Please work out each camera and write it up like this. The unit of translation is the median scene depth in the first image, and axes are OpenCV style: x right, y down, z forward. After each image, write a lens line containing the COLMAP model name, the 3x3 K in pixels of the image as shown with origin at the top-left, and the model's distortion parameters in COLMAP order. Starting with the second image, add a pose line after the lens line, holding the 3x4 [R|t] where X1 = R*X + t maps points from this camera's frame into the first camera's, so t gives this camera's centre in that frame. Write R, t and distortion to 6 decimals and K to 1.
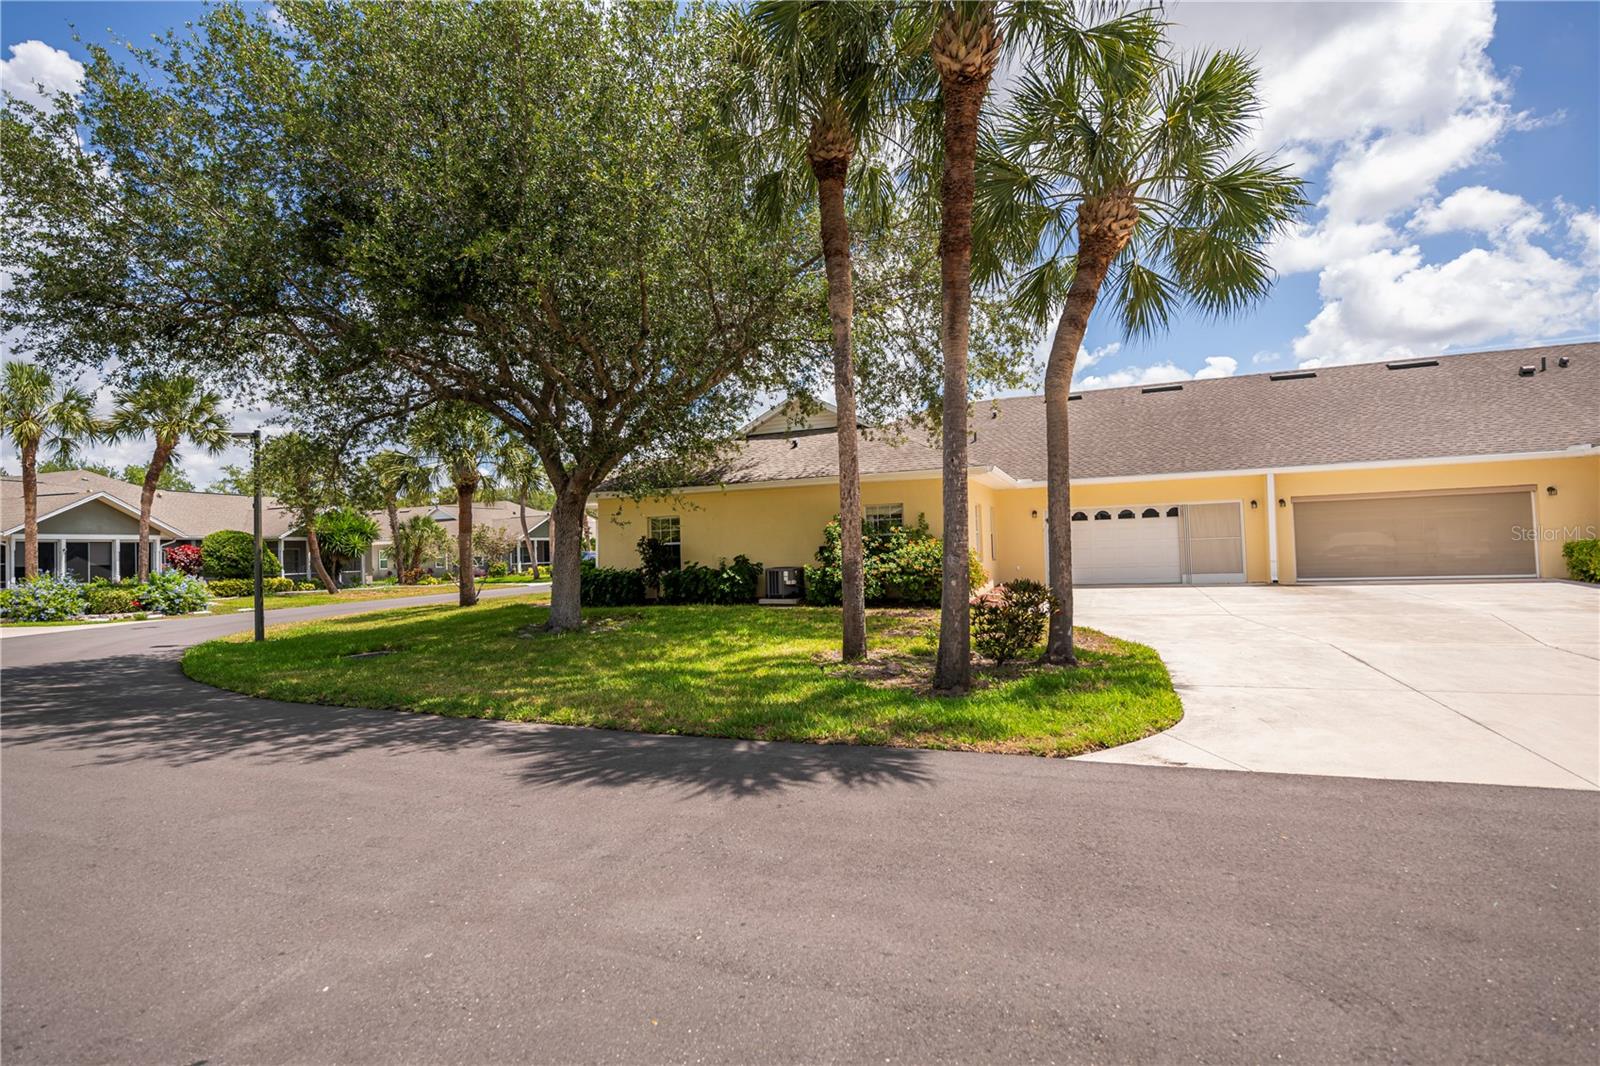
lens RADIAL K [[826.1, 0, 801.4], [0, 826.1, 537.1], [0, 0, 1]] dist [0.001161, 0.000157]
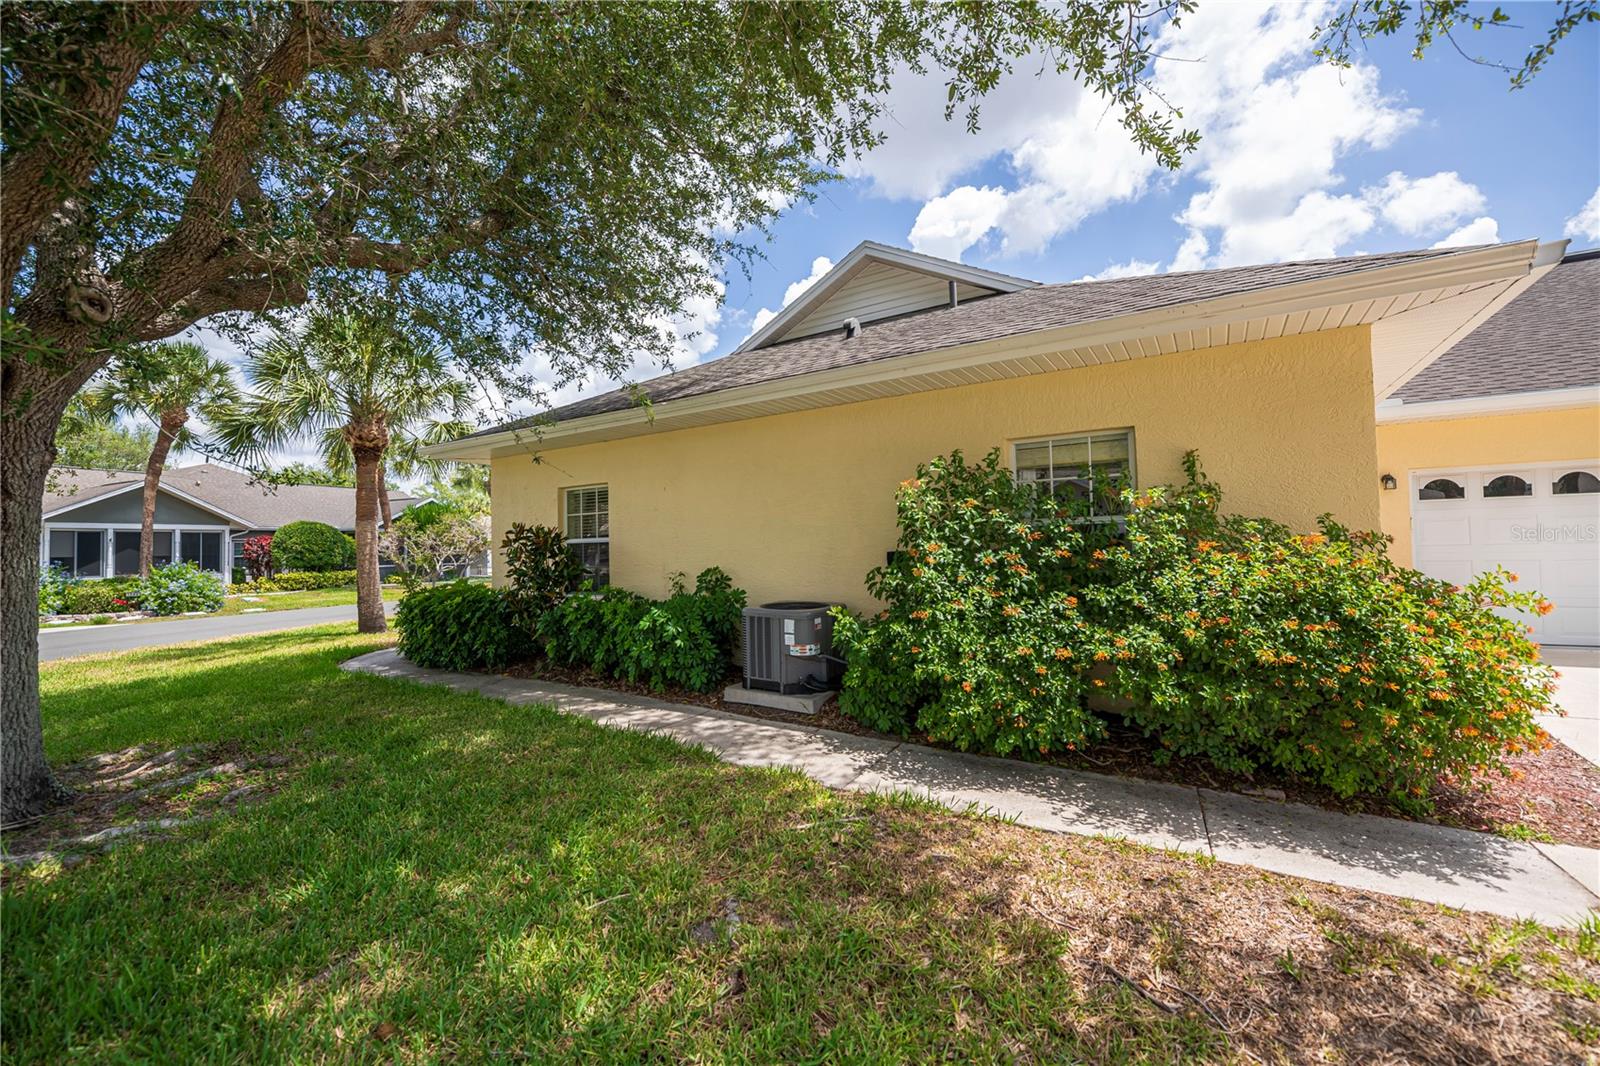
lens RADIAL K [[643.0, 0, 805.6], [0, 643.0, 534.7], [0, 0, 1]] dist [0.000352, -0.000031]
pose [[0.984950, 0.008133, -0.172645, 0.032876], [-0.007768, 0.999966, 0.002791, 0.002195], [0.172662, -0.001408, 0.984980, 0.630642]]
